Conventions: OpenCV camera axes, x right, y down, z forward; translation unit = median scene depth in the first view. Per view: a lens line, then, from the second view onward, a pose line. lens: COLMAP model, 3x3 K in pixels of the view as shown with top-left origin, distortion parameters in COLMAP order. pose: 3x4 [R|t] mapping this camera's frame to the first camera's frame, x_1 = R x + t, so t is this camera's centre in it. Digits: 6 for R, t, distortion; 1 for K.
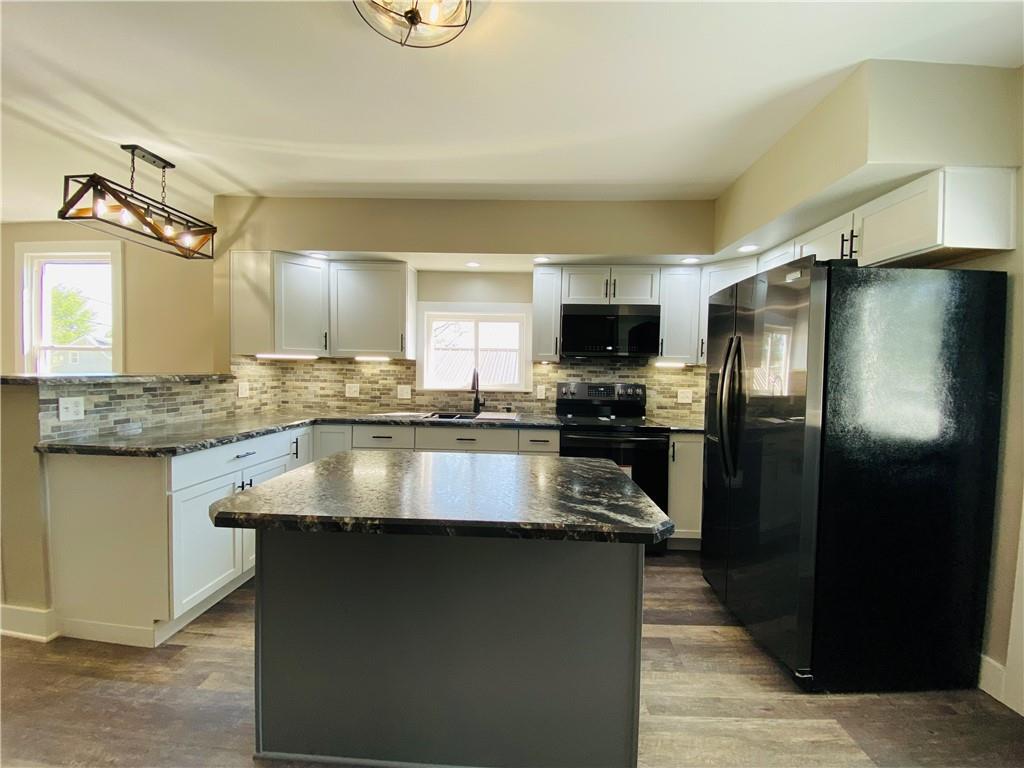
lens RADIAL K [[413.0, 0, 513.1], [0, 413.0, 383.0], [0, 0, 1]] dist [0.039107, -0.031429]
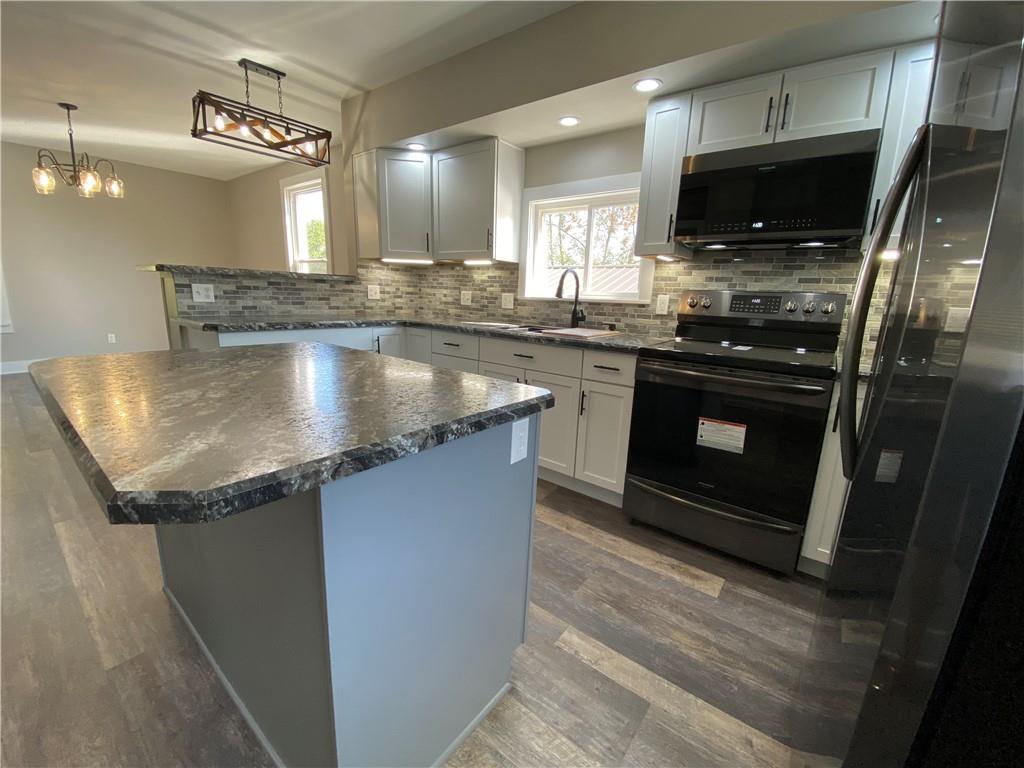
lens RADIAL K [[413.0, 0, 513.1], [0, 413.0, 383.0], [0, 0, 1]] dist [0.039107, -0.031429]
pose [[0.806882, 0.137028, -0.574600, 0.313294], [-0.040807, 0.983329, 0.177196, 0.041471], [0.589302, -0.119529, 0.799022, 0.300381]]
